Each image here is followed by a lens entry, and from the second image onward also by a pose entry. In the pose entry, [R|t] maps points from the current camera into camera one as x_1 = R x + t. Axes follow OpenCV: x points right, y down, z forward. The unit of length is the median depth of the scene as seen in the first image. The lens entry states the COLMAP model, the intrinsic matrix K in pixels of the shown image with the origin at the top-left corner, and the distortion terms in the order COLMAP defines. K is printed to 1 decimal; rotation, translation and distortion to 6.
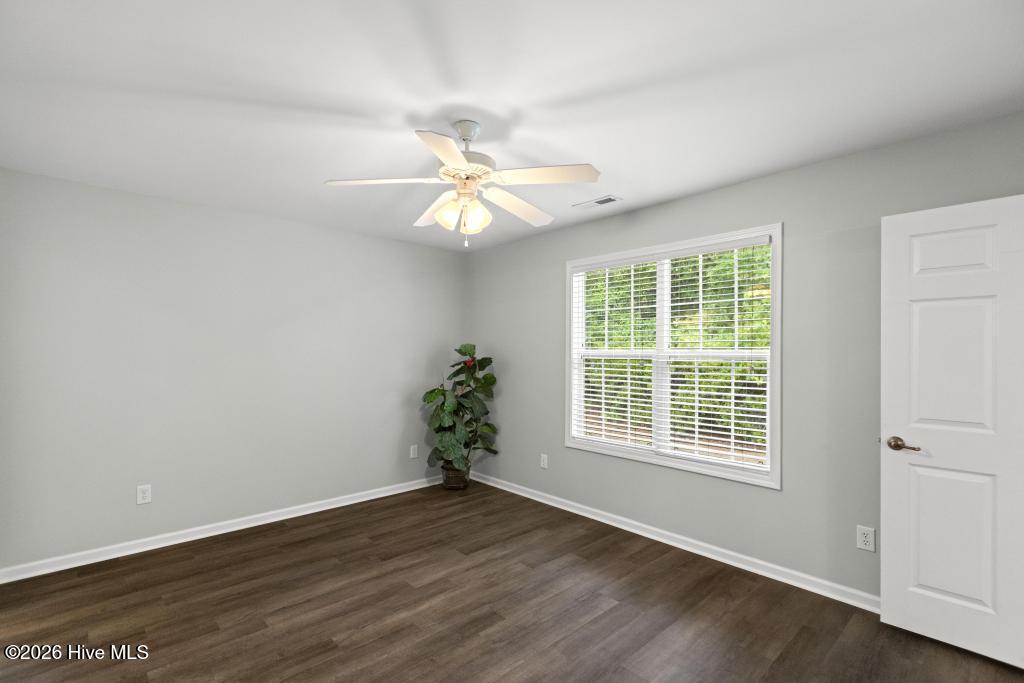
lens RADIAL K [[466.5, 0, 513.6], [0, 466.5, 346.9], [0, 0, 1]] dist [0.005574, 0.000618]
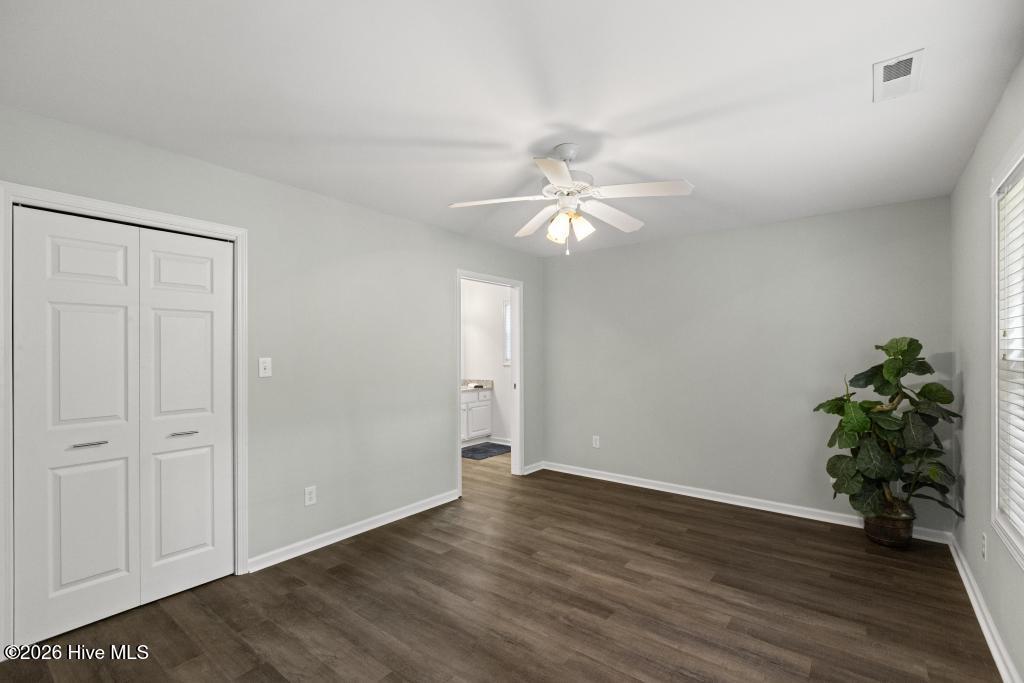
lens RADIAL K [[456.8, 0, 517.7], [0, 456.8, 347.9], [0, 0, 1]] dist [0.002944, -0.001473]
pose [[0.169960, -0.011191, -0.985387, 0.735004], [0.010387, 0.999900, -0.009564, 0.013431], [0.985396, -0.008610, 0.170059, 0.532713]]
